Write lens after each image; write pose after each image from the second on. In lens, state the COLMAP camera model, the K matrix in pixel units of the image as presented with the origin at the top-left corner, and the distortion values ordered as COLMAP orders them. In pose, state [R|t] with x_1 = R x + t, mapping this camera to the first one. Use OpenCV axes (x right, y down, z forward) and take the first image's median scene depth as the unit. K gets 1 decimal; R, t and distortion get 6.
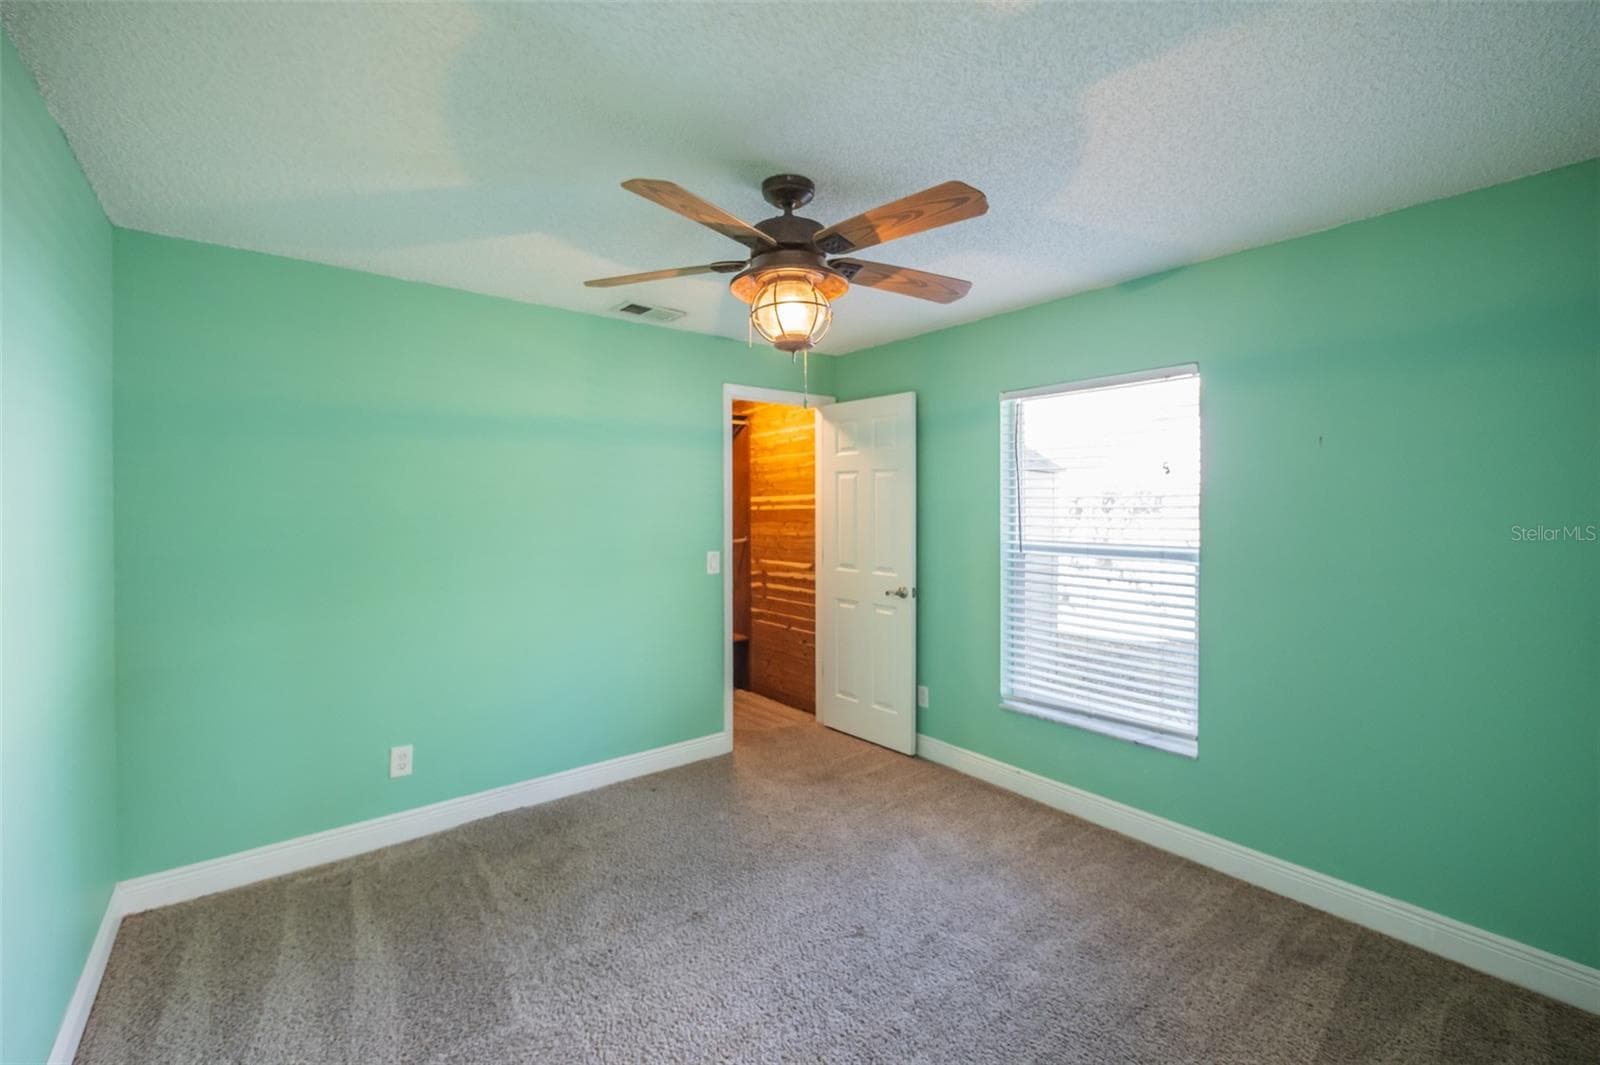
lens RADIAL K [[670.0, 0, 794.3], [0, 670.0, 511.2], [0, 0, 1]] dist [0.000150, 0.000111]
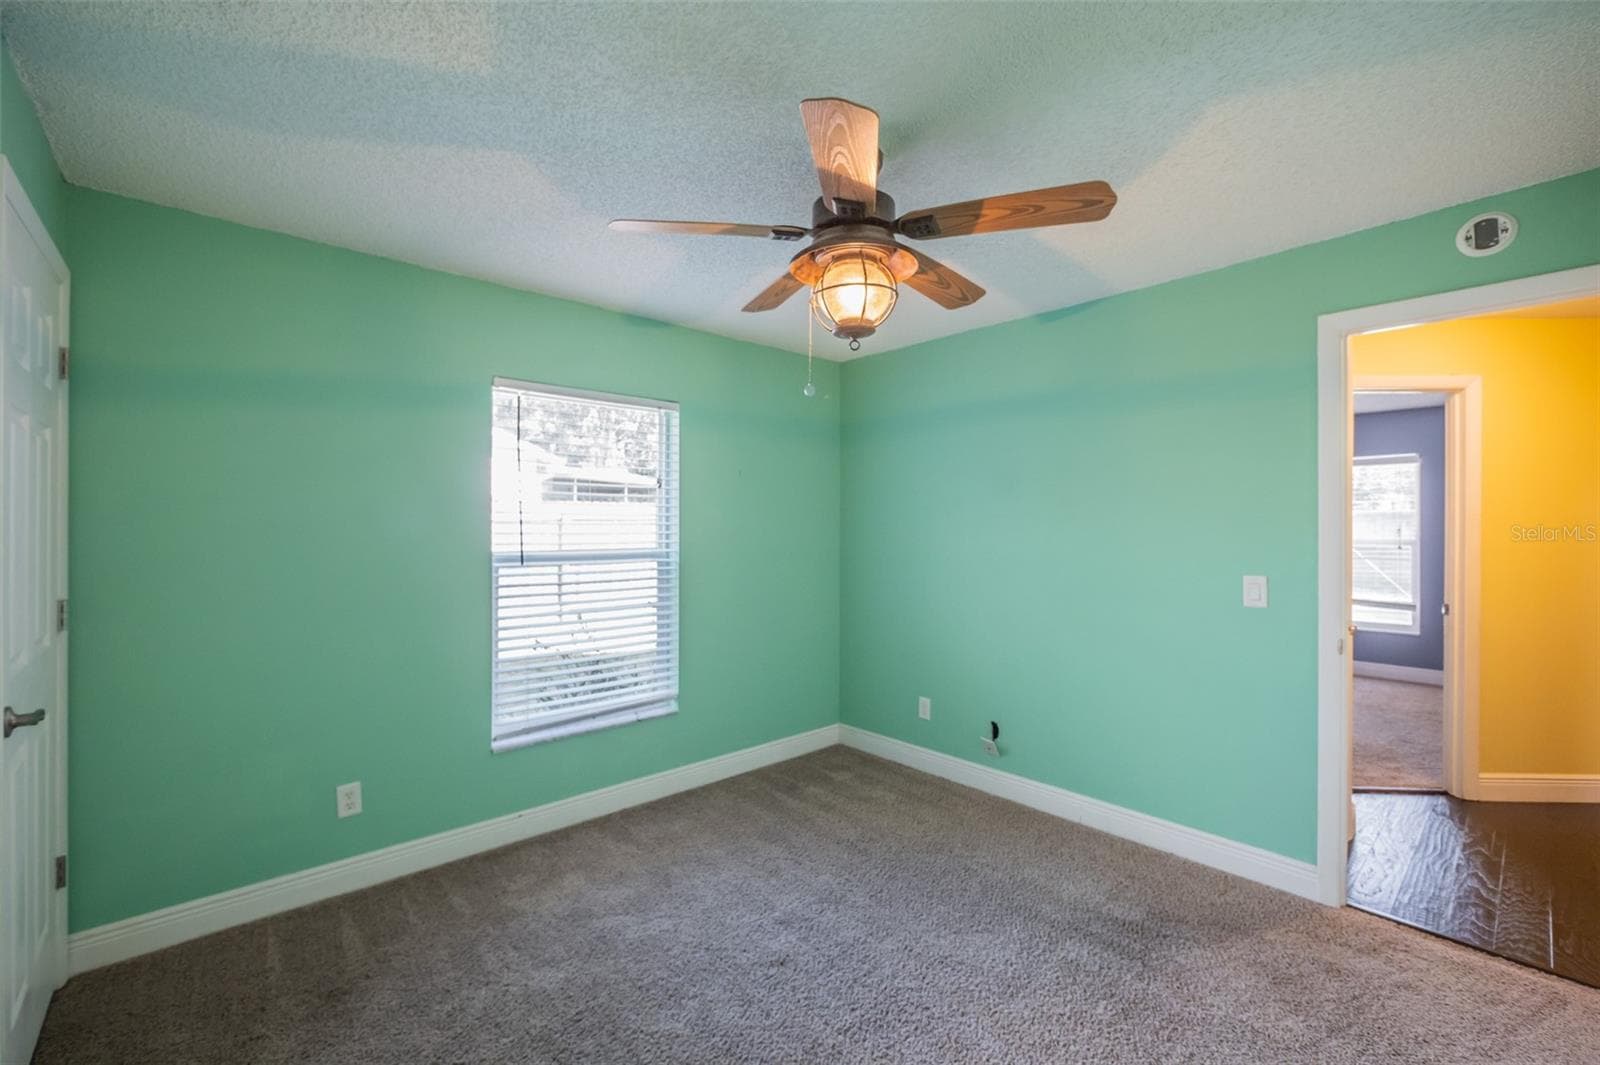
lens RADIAL K [[664.8, 0, 794.5], [0, 664.8, 529.3], [0, 0, 1]] dist [-0.001119, -0.000077]
pose [[-0.052869, -0.006777, 0.998578, -0.647046], [0.003879, 0.999968, 0.006992, 0.011737], [-0.998594, 0.004243, -0.052841, 0.806627]]
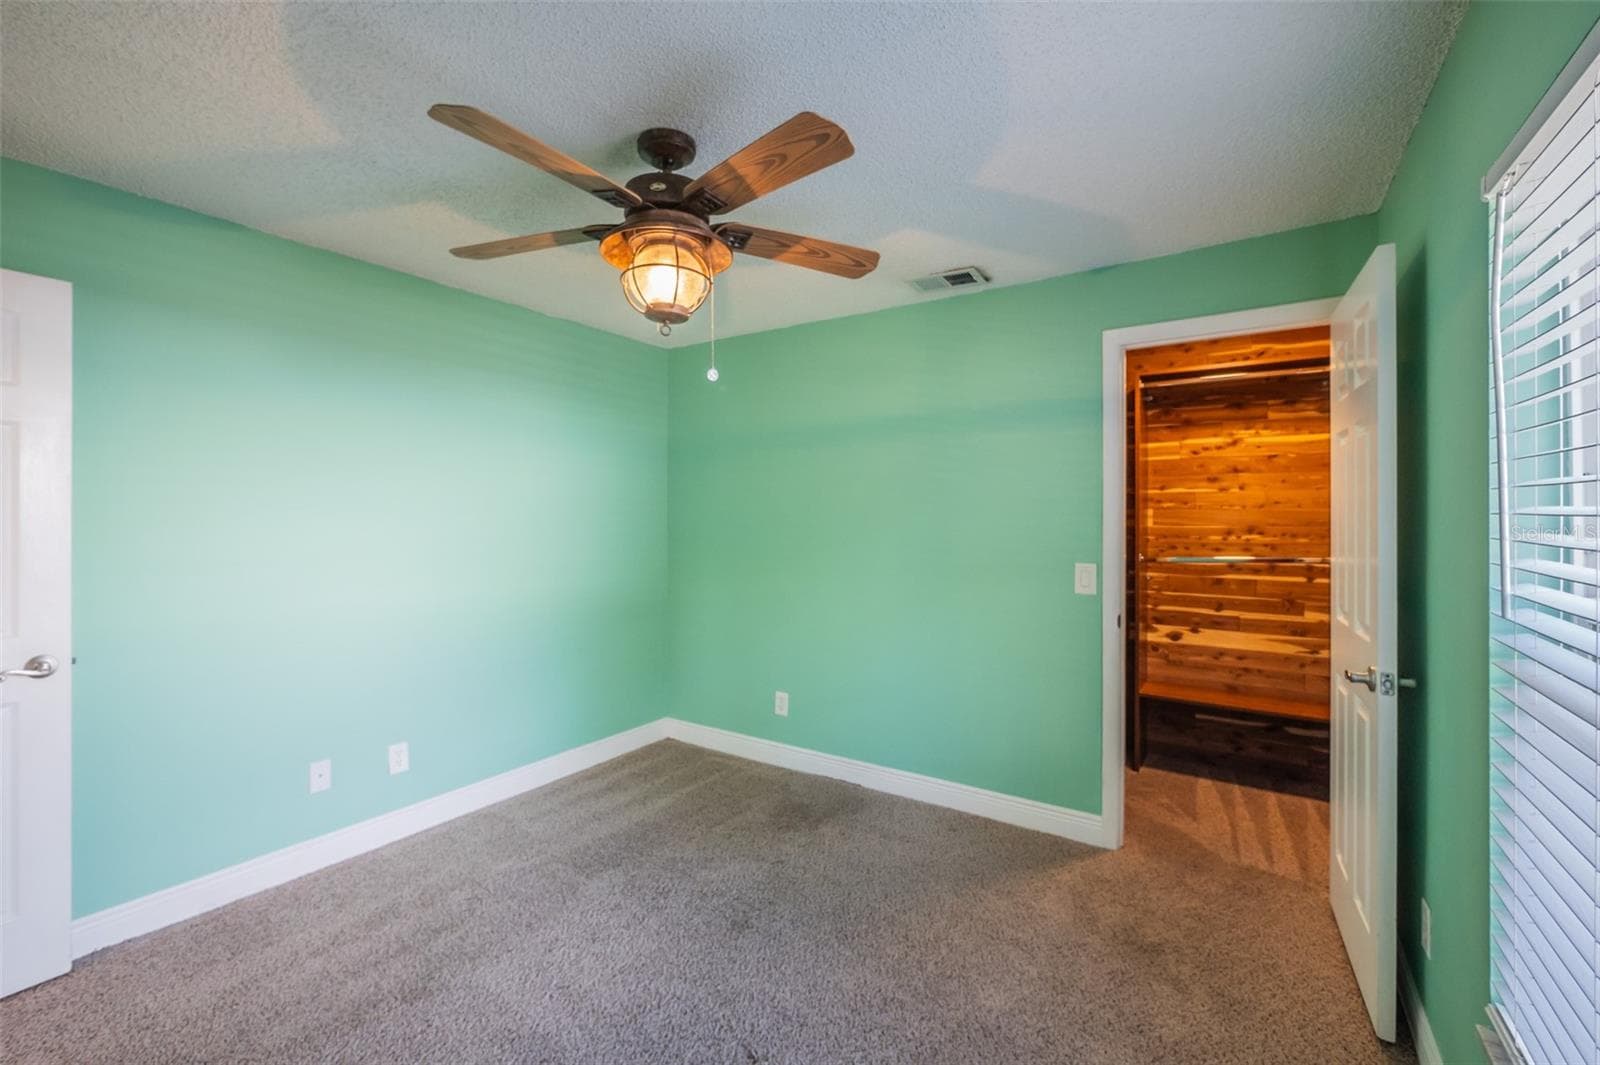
lens RADIAL K [[662.2, 0, 797.8], [0, 662.2, 518.0], [0, 0, 1]] dist [-0.000560, 0.000021]
pose [[0.303602, -0.002068, -0.952797, 0.633457], [-0.007728, 0.999959, -0.004633, 0.021069], [0.952768, 0.008770, 0.303573, 0.632927]]
